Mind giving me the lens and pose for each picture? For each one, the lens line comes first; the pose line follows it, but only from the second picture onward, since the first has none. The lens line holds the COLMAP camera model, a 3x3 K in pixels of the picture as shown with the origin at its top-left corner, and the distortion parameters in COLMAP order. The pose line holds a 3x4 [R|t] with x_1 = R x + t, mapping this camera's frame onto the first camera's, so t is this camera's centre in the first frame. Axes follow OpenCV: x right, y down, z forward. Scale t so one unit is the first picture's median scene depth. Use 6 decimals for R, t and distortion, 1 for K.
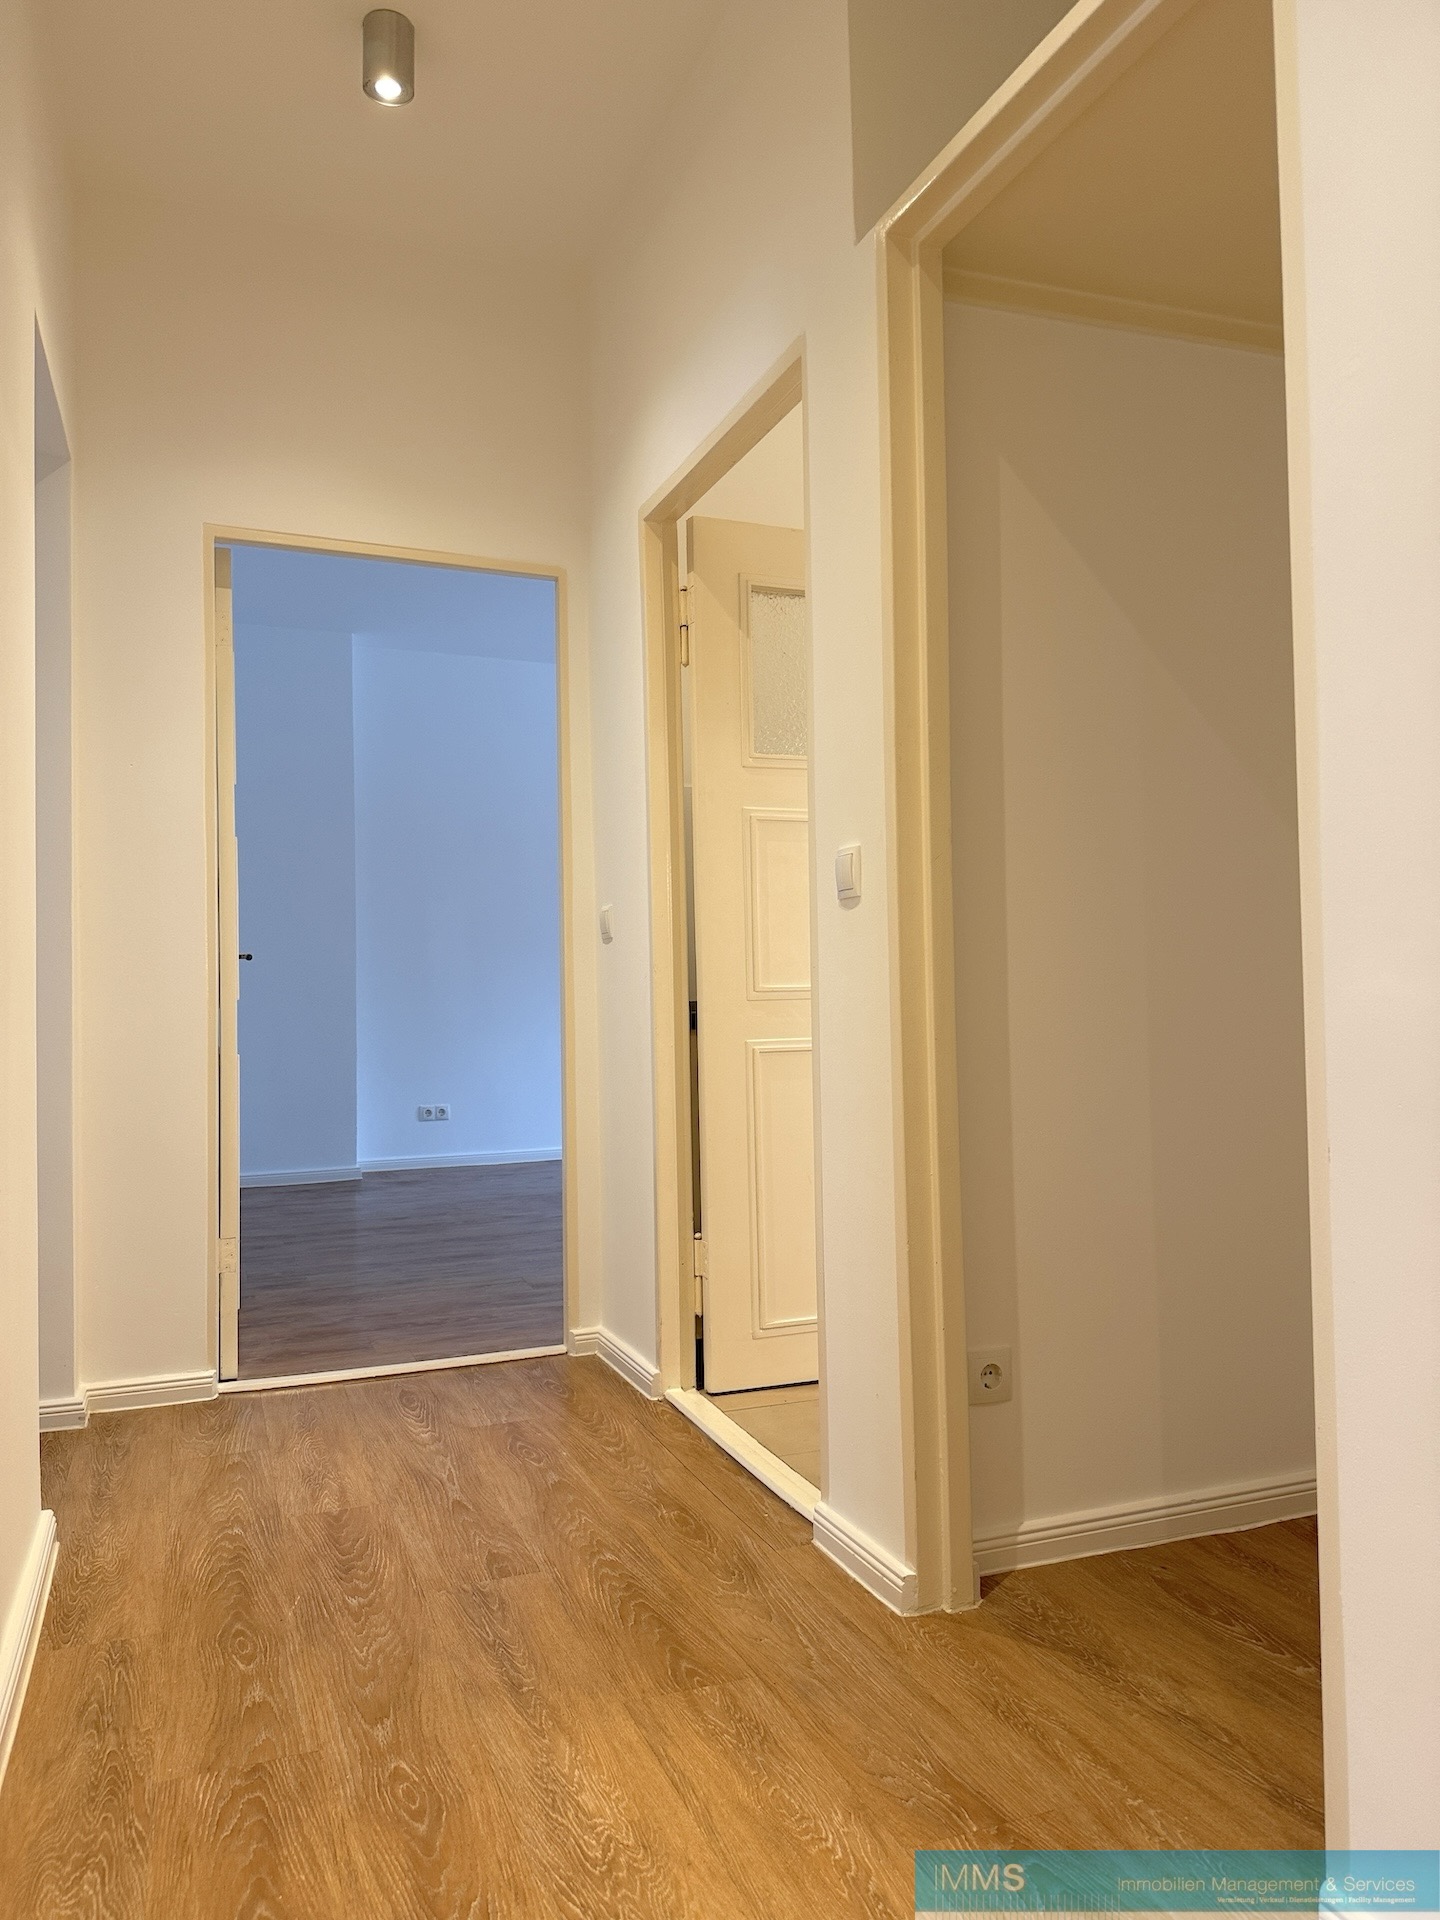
lens RADIAL K [[1362.9, 0, 715.4], [0, 1362.9, 973.4], [0, 0, 1]] dist [0.085295, -0.112536]
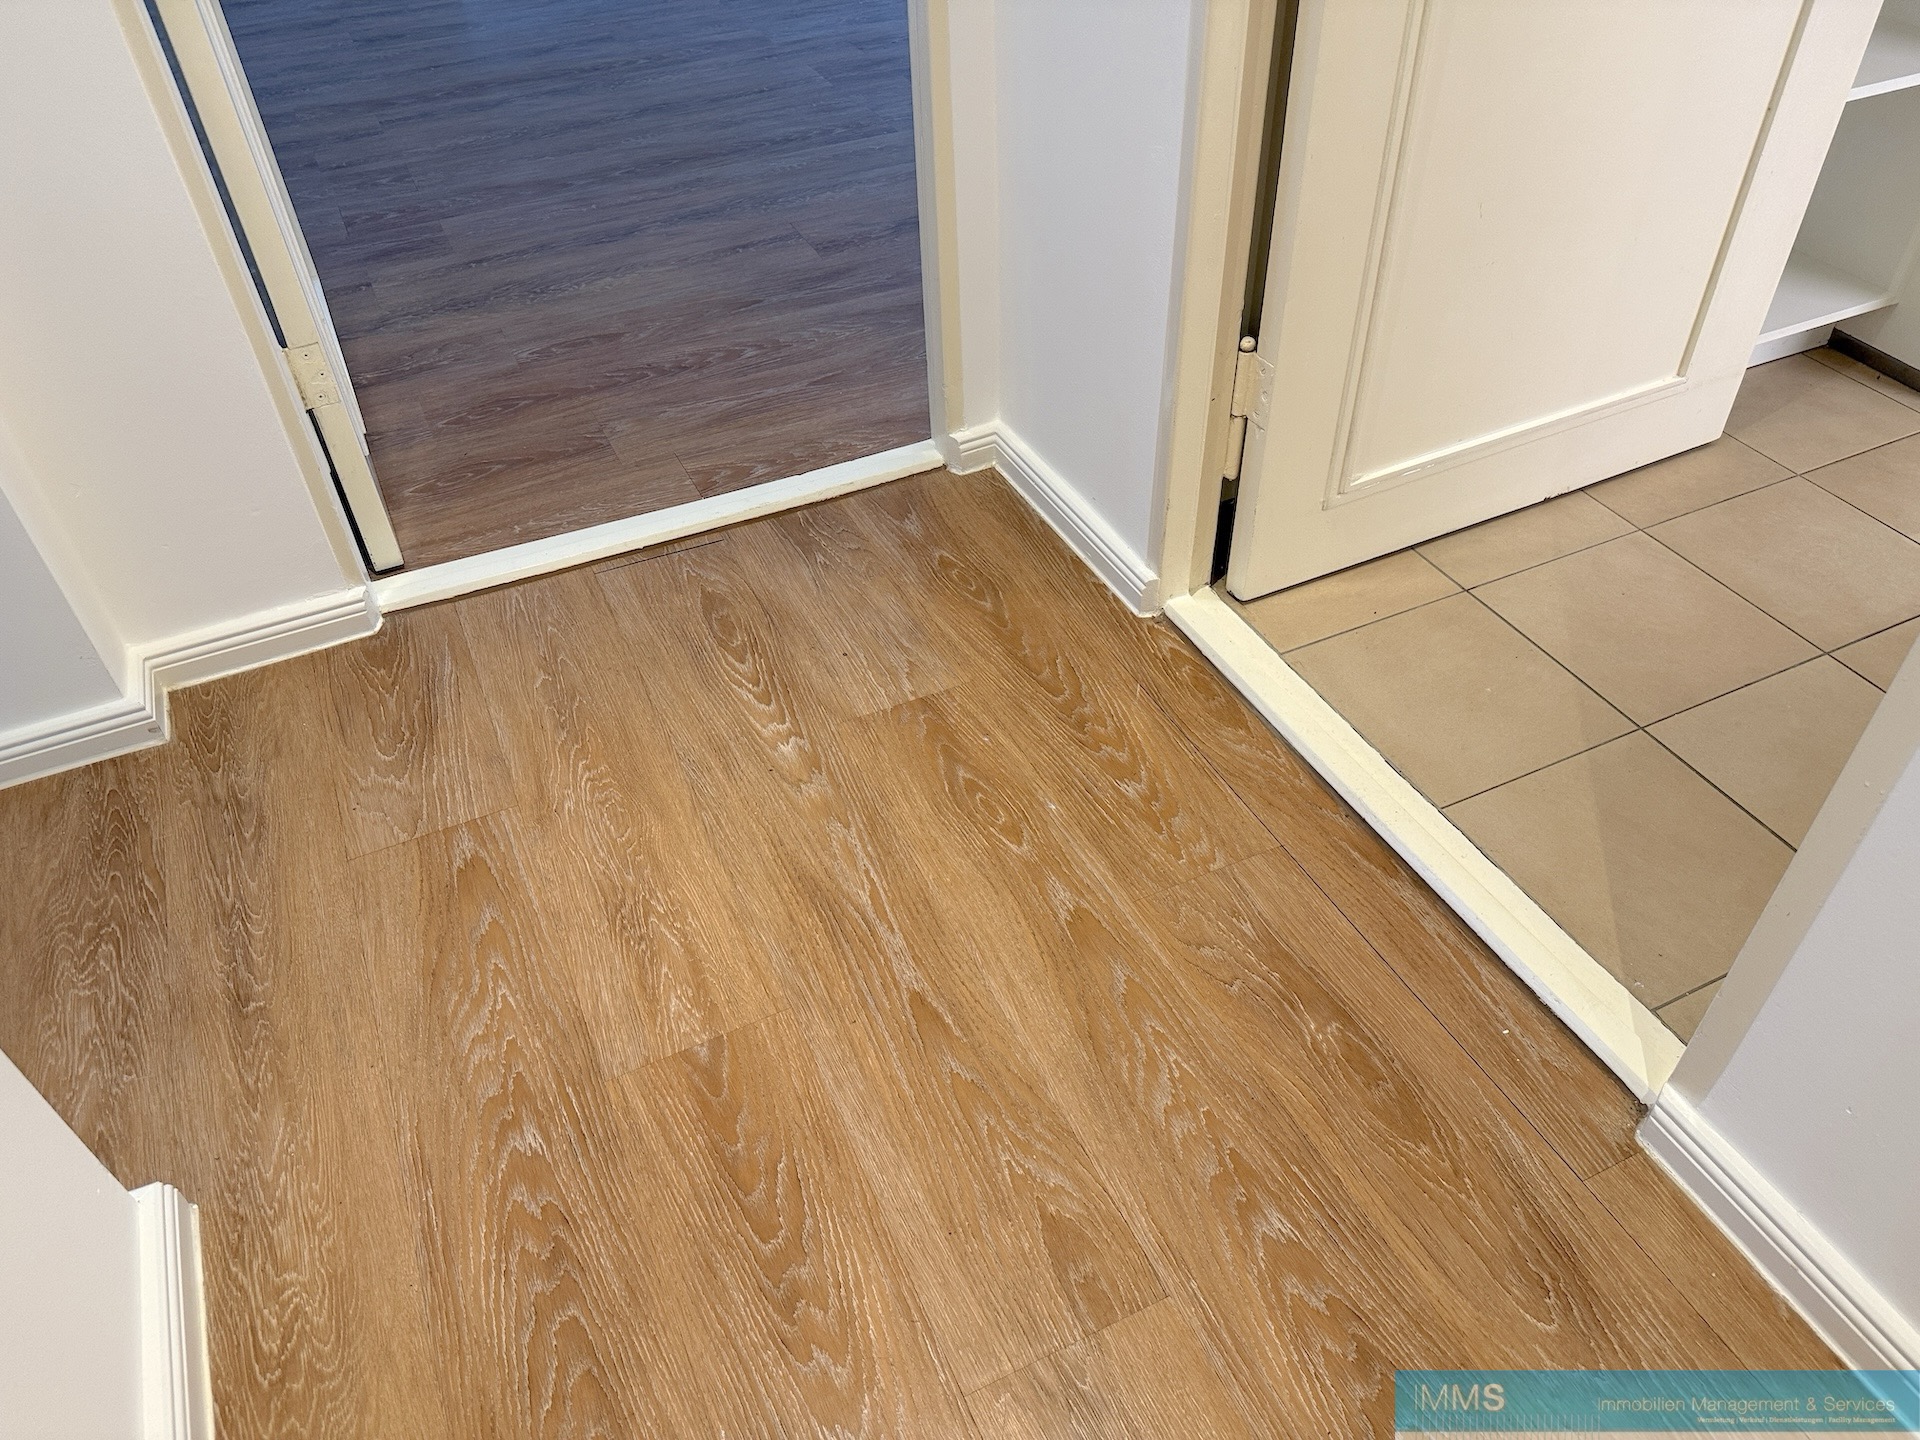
lens RADIAL K [[1362.9, 0, 962.6], [0, 1362.9, 732.9], [0, 0, 1]] dist [0.085295, -0.112536]
pose [[0.997585, -0.048924, 0.049305, -0.163492], [0.002887, 0.738444, 0.674309, -0.050226], [-0.069399, -0.672538, 0.736802, 0.574462]]
